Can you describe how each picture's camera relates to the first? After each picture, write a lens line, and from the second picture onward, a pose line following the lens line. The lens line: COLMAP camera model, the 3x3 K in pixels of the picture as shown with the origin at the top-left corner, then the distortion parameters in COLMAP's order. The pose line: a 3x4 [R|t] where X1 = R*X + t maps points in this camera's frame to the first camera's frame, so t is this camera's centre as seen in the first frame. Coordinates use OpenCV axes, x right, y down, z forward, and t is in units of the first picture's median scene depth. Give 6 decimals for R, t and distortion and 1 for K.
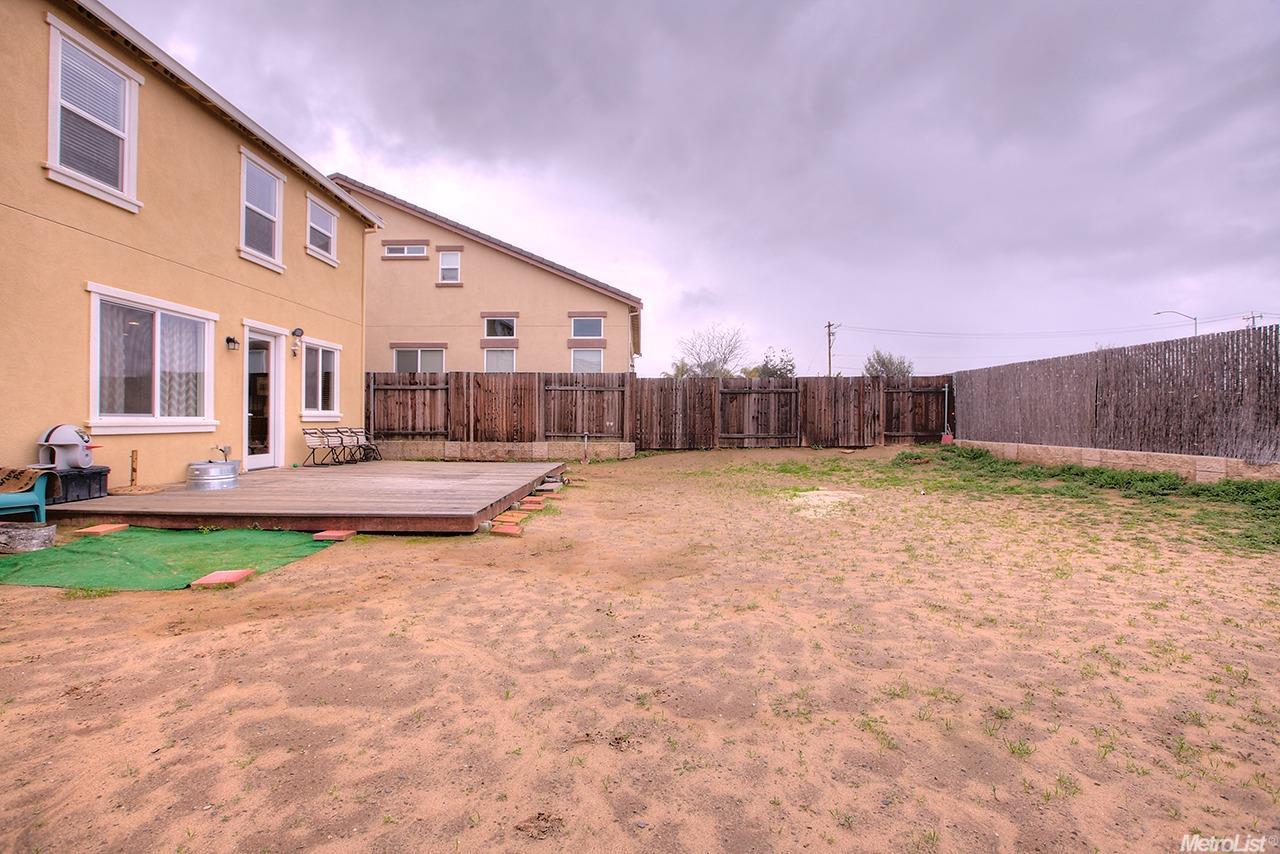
lens RADIAL K [[592.2, 0, 639.2], [0, 592.2, 419.4], [0, 0, 1]] dist [-0.015401, 0.002231]
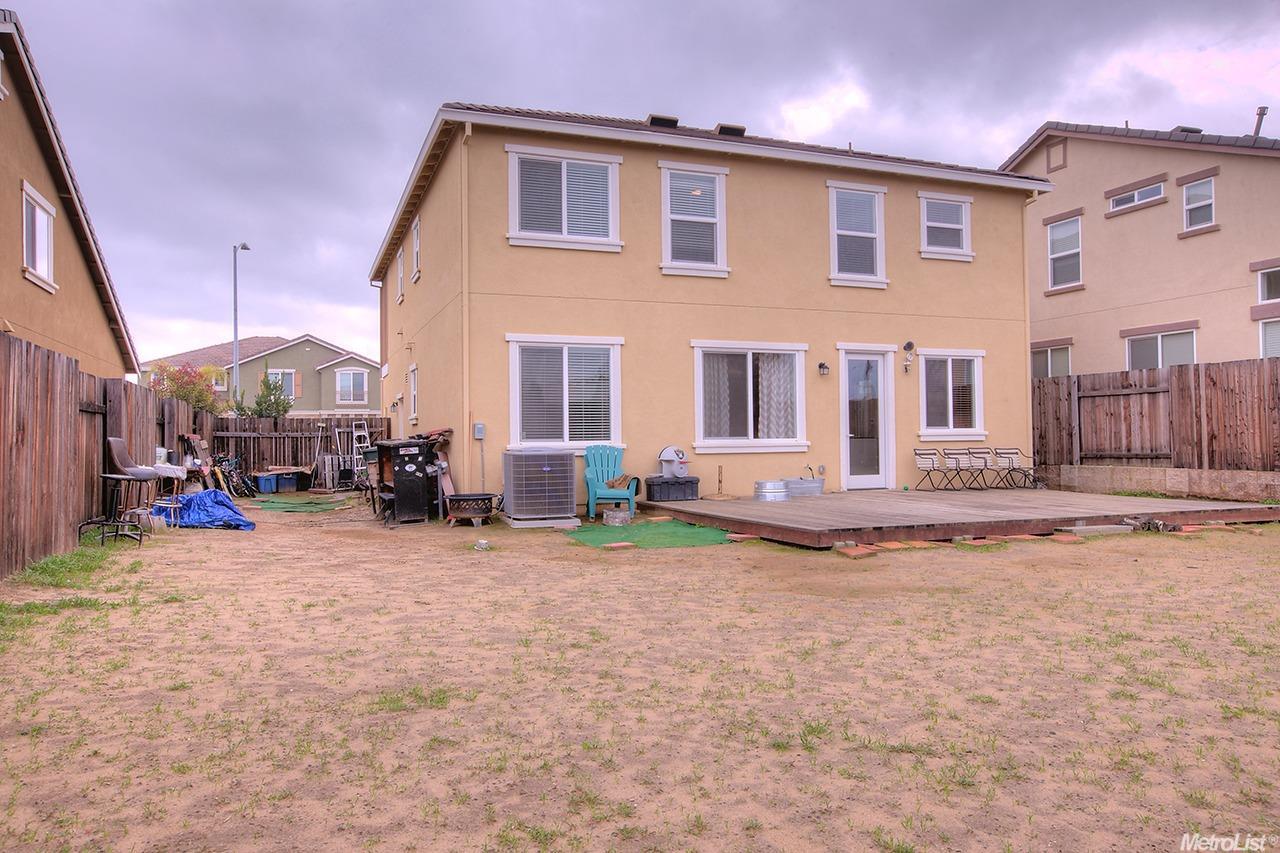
lens RADIAL K [[920.4, 0, 640.0], [0, 920.4, 427.5], [0, 0, 1]] dist [-0.014786, -0.001469]
pose [[0.359169, -0.021135, -0.933033, 0.580746], [0.013255, 0.999758, -0.017544, 0.001233], [0.933178, -0.006066, 0.359362, 0.071087]]
